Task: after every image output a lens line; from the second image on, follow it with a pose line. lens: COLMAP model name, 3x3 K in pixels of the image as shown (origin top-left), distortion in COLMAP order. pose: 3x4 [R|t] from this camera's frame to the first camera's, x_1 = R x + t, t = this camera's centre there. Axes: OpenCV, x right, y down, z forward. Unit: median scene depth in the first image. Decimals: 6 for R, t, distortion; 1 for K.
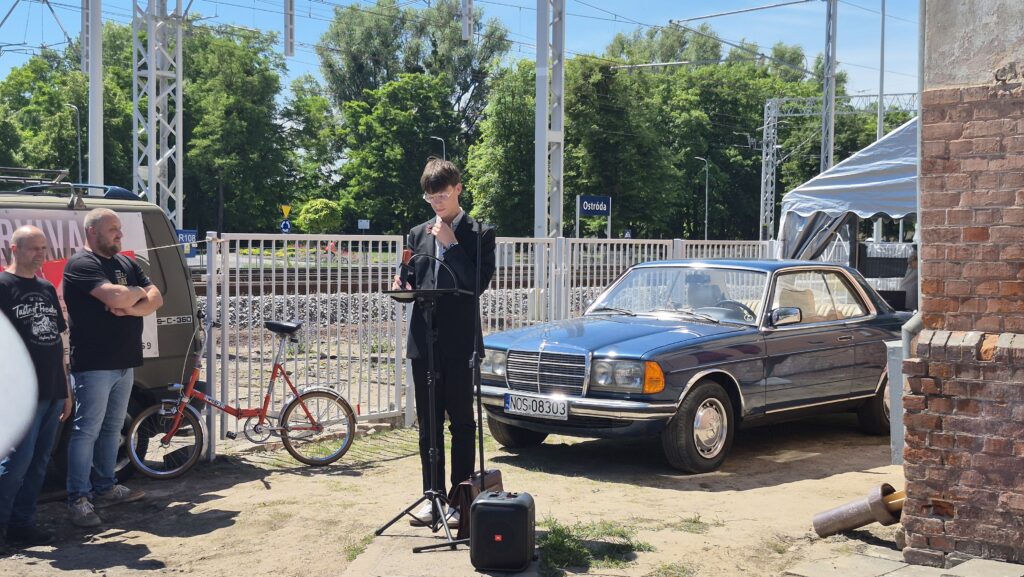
lens RADIAL K [[1424.2, 0, 487.3], [0, 1424.2, 304.9], [0, 0, 1]] dist [0.179817, -0.415705]
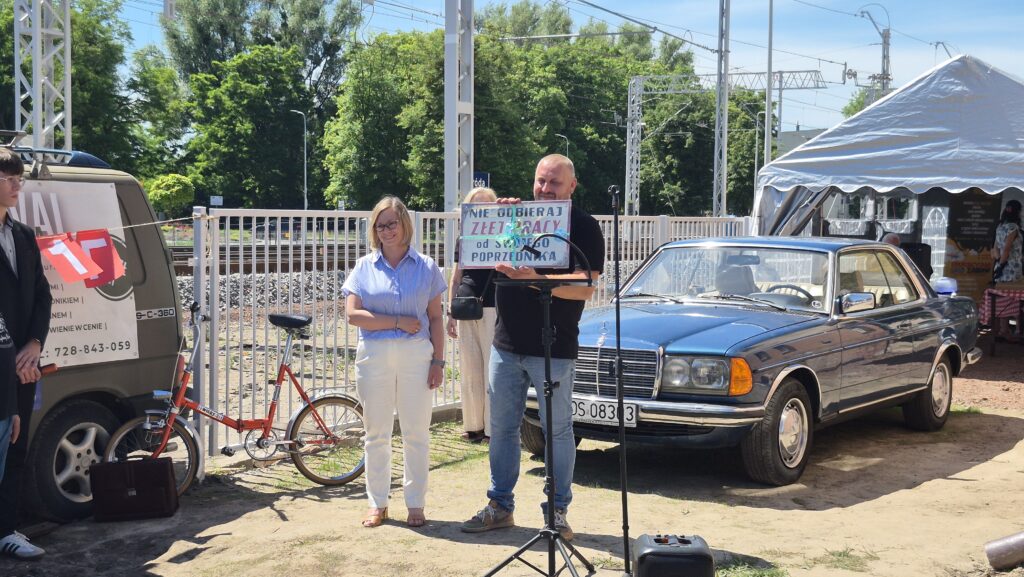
lens RADIAL K [[1422.3, 0, 501.6], [0, 1422.3, 292.8], [0, 0, 1]] dist [0.184127, -0.461493]
pose [[0.992933, -0.007409, 0.118442, -0.104343], [0.006508, 0.999947, 0.007992, -0.005784], [-0.118495, -0.007165, 0.992929, 0.137890]]
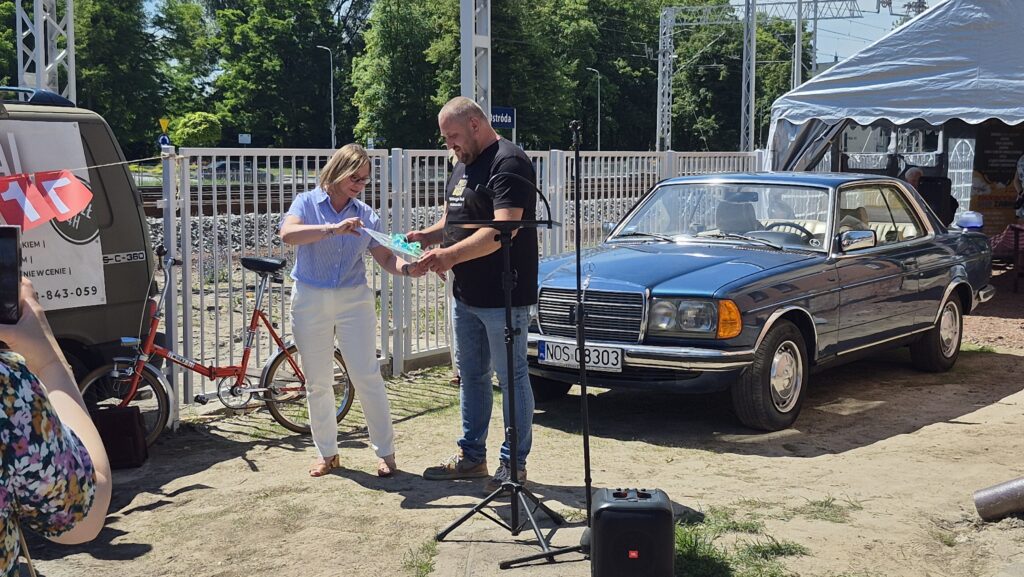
lens RADIAL K [[1432.5, 0, 512.0], [0, 1432.5, 288.5], [0, 0, 1]] dist [0.190511, -0.499181]
pose [[0.994757, -0.019006, 0.100488, -0.074838], [0.014176, 0.998720, 0.048563, -0.007199], [-0.101282, -0.046884, 0.993752, 0.156738]]
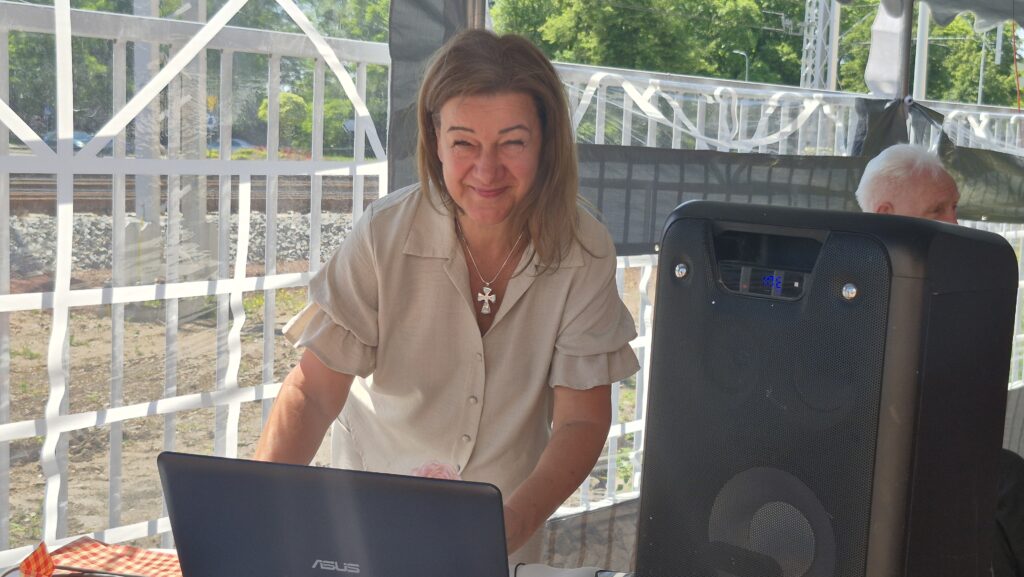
lens RADIAL K [[1422.3, 0, 501.6], [0, 1422.3, 292.8], [0, 0, 1]] dist [0.184127, -0.461493]
pose [[0.998945, 0.022536, -0.040014, 0.426255], [-0.020332, 0.998298, 0.054654, -0.041878], [0.041177, -0.053783, 0.997703, 1.347529]]
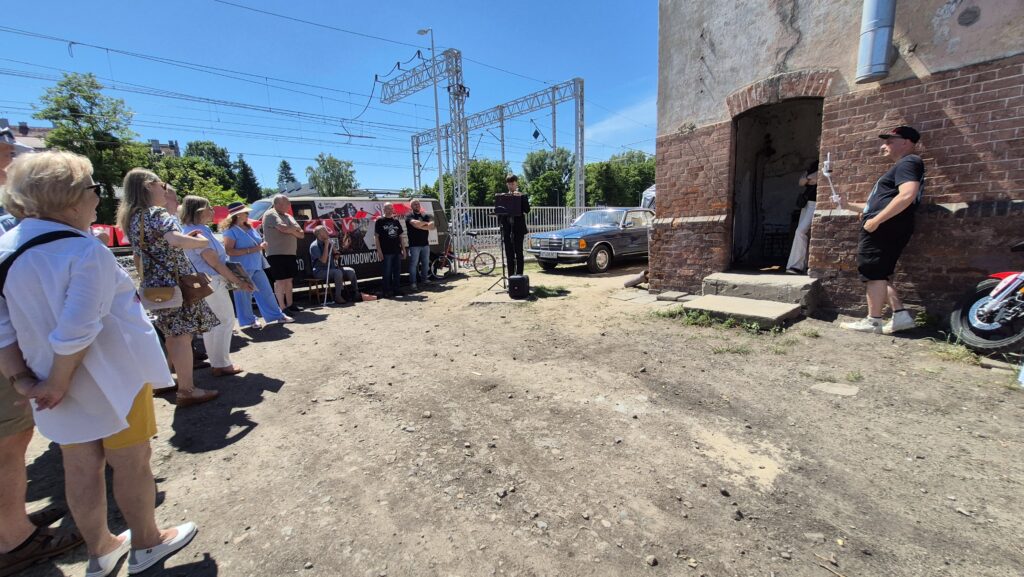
lens RADIAL K [[408.0, 0, 508.5], [0, 408.0, 300.0], [0, 0, 1]] dist [0.000013, -0.000616]
pose [[0.986051, -0.014377, -0.165823, 0.084423], [0.037589, 0.989759, 0.137708, 0.035812], [0.162145, -0.142021, 0.976493, 0.047822]]
